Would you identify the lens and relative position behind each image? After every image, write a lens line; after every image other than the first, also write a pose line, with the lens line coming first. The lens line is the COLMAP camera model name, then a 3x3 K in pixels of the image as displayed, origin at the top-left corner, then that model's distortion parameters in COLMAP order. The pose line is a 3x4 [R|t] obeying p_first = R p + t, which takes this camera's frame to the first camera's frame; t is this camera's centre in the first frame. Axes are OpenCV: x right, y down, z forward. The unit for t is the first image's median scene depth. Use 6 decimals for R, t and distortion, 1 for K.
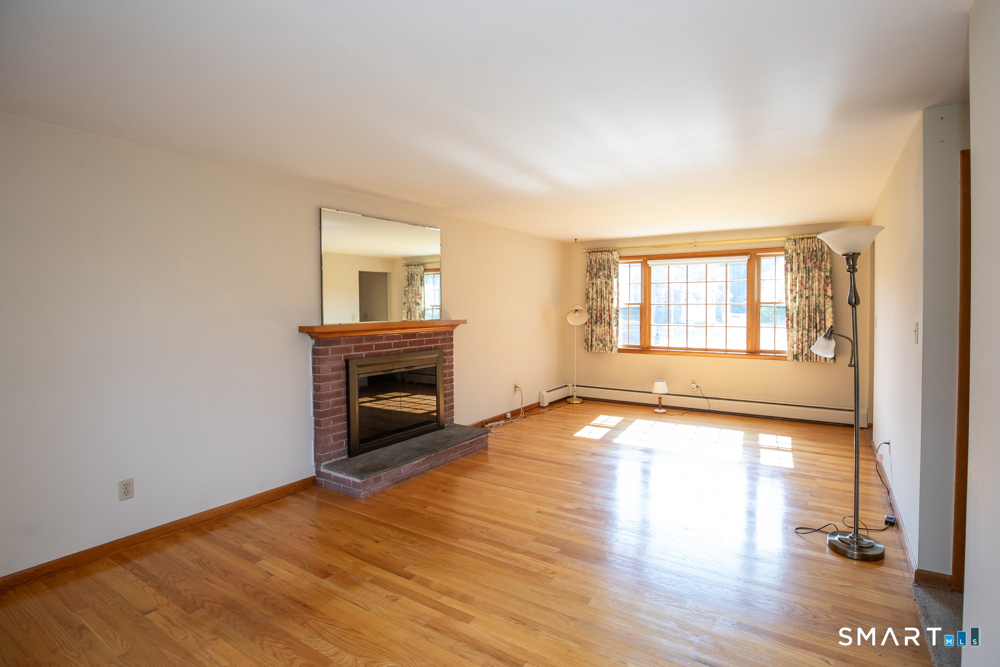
lens RADIAL K [[497.2, 0, 501.4], [0, 497.2, 305.7], [0, 0, 1]] dist [-0.023907, -0.000467]
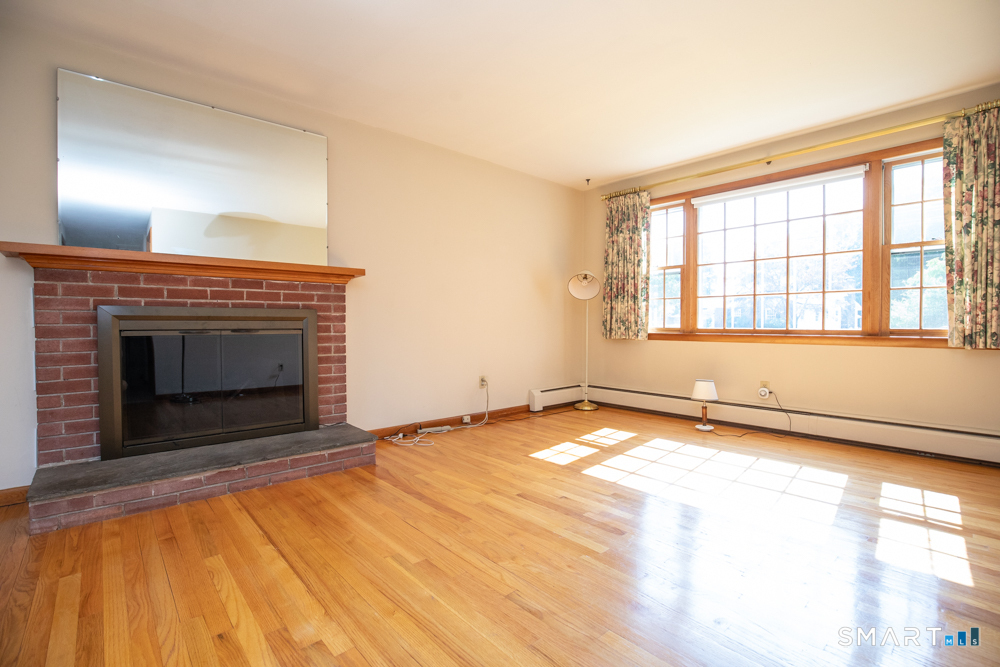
lens RADIAL K [[455.3, 0, 489.7], [0, 455.3, 324.5], [0, 0, 1]] dist [-0.029523, 0.005322]
pose [[0.964741, 0.008397, -0.263067, 0.218841], [-0.007942, 0.999965, 0.002794, 0.085715], [0.263081, -0.000607, 0.964774, 0.392042]]
